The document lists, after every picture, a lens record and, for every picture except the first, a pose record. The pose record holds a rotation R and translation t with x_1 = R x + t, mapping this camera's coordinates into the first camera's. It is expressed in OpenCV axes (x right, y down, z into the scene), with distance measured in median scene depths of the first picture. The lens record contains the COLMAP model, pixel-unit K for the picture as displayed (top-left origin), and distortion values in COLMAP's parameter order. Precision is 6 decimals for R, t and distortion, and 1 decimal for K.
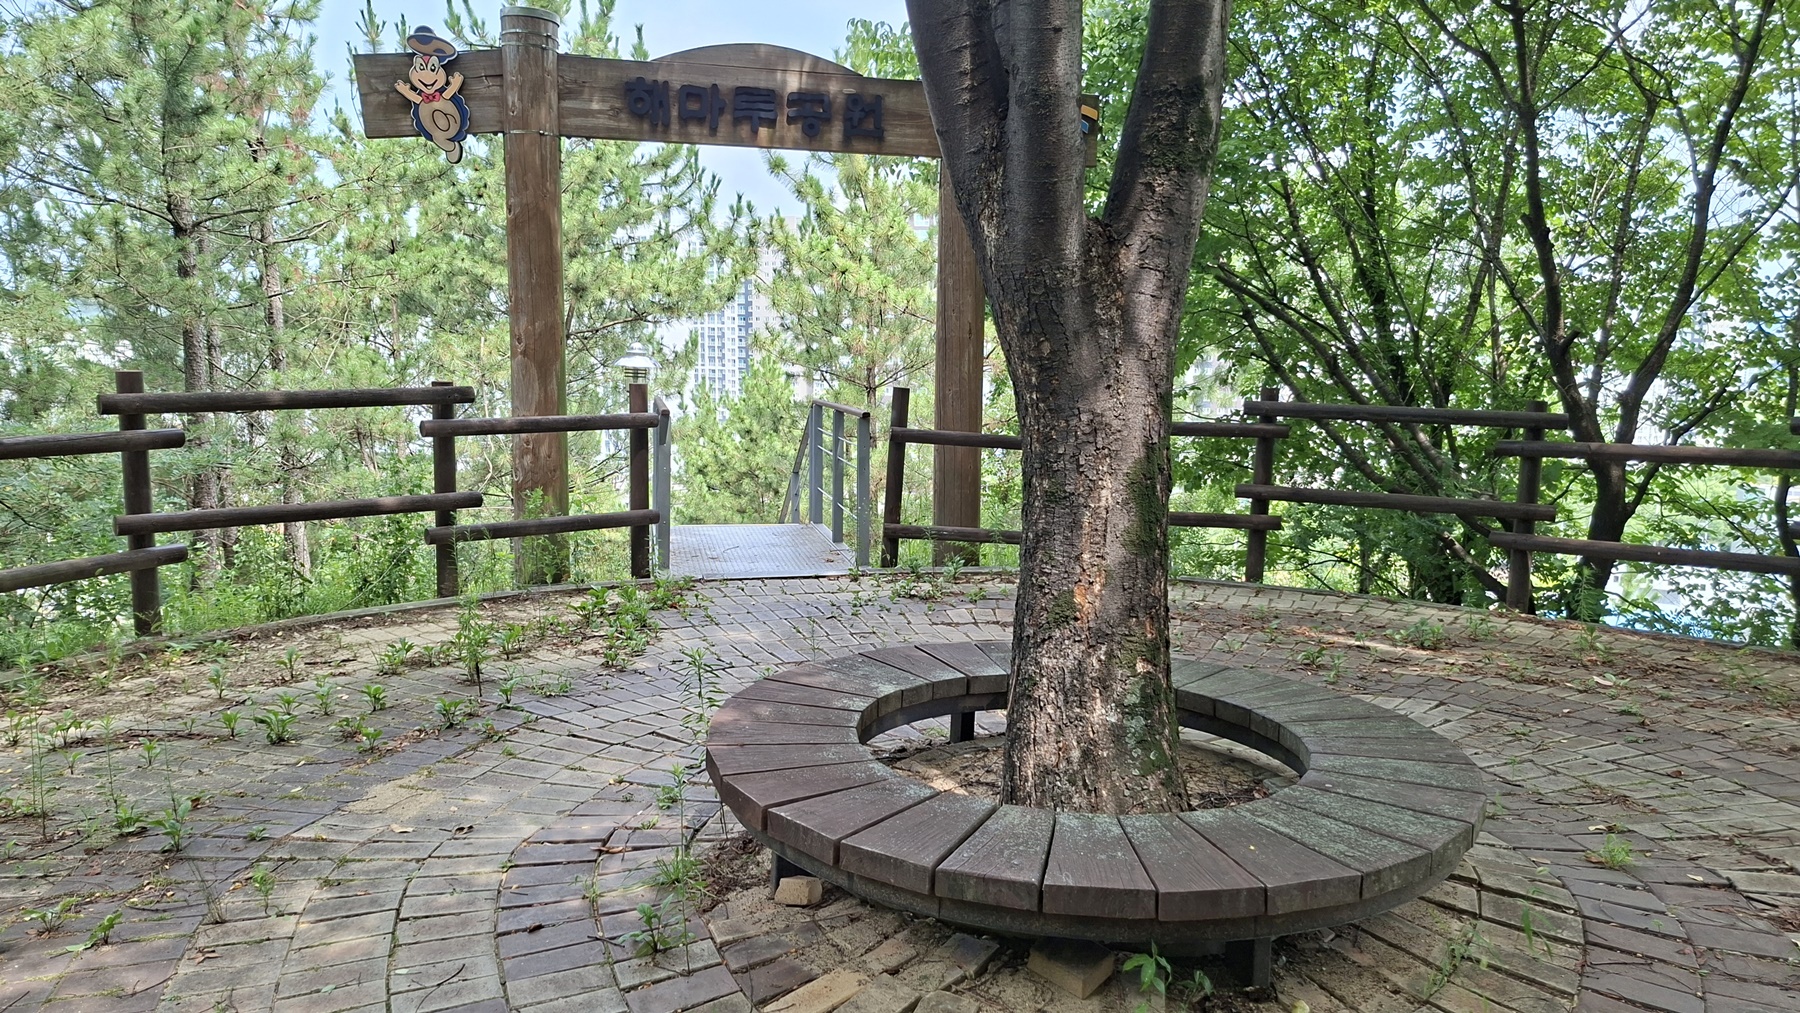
lens RADIAL K [[1247.5, 0, 898.2], [0, 1247.5, 527.9], [0, 0, 1]] dist [0.065318, -0.059797]
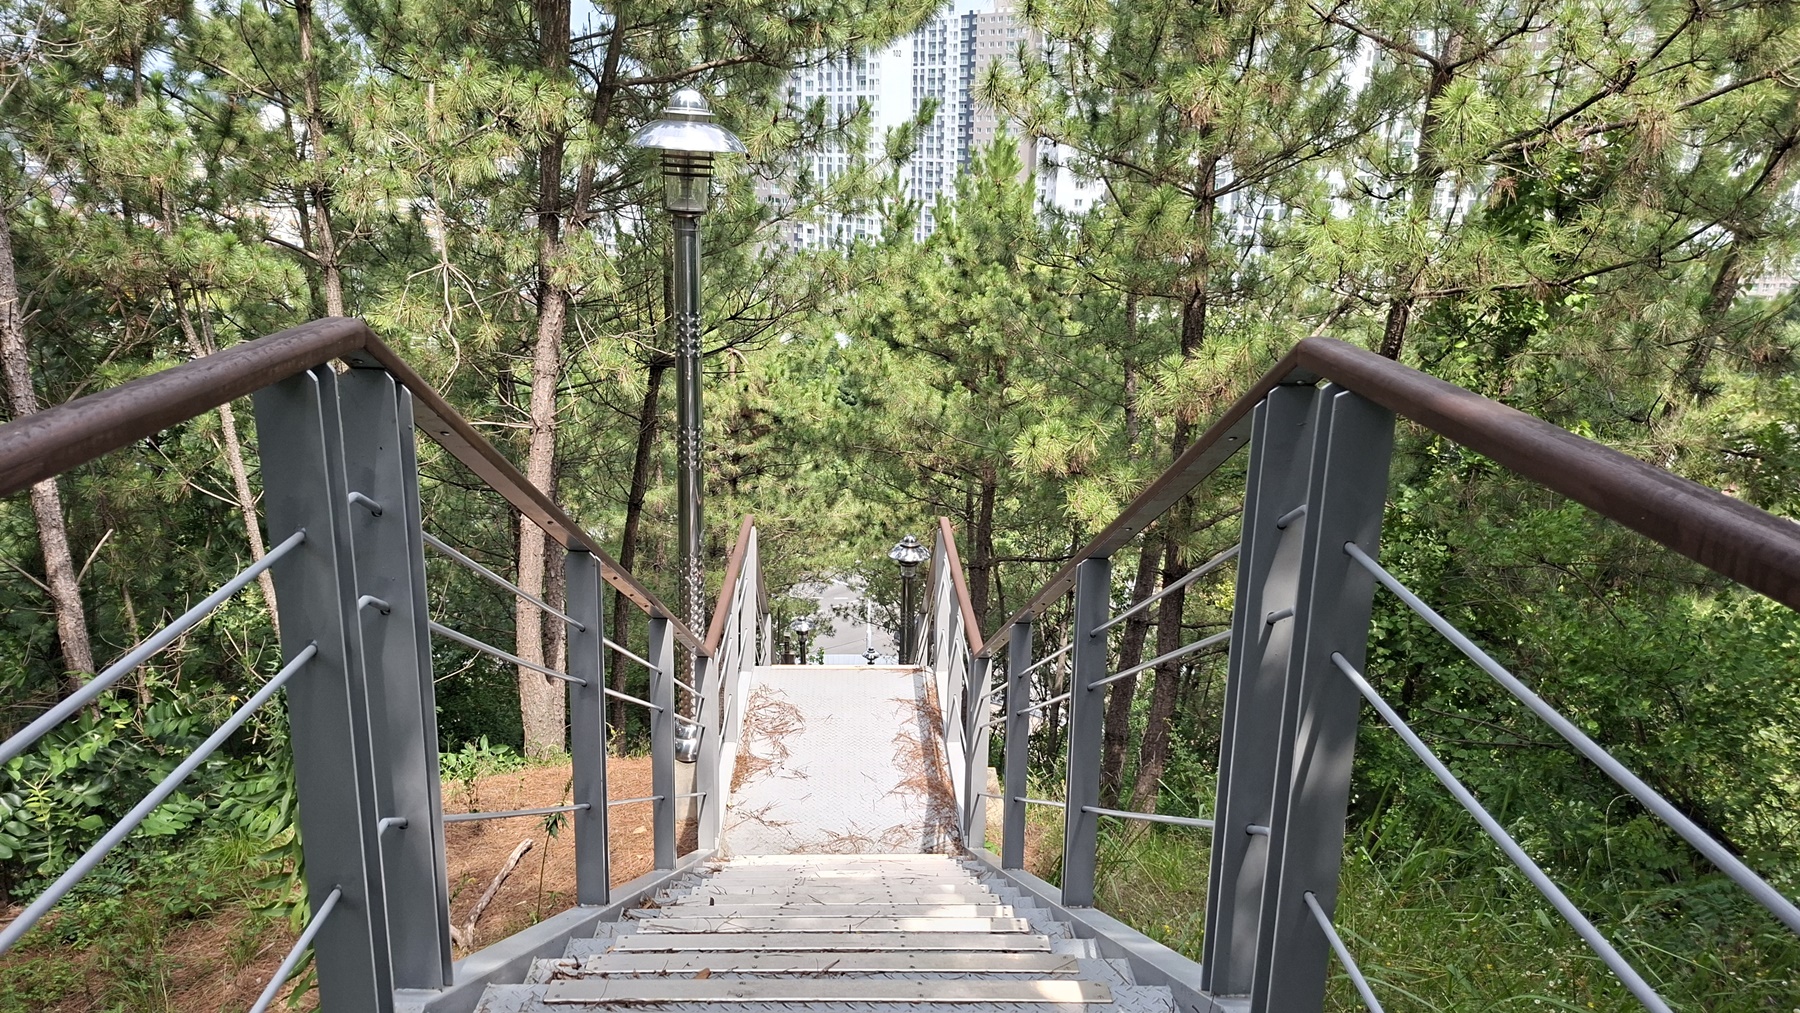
lens RADIAL K [[1247.5, 0, 898.2], [0, 1247.5, 527.9], [0, 0, 1]] dist [0.065318, -0.059797]
pose [[0.985284, 0.056646, -0.161268, -0.040411], [-0.030679, 0.986774, 0.159169, -0.042478], [0.168151, -0.151879, 0.973991, 0.353578]]
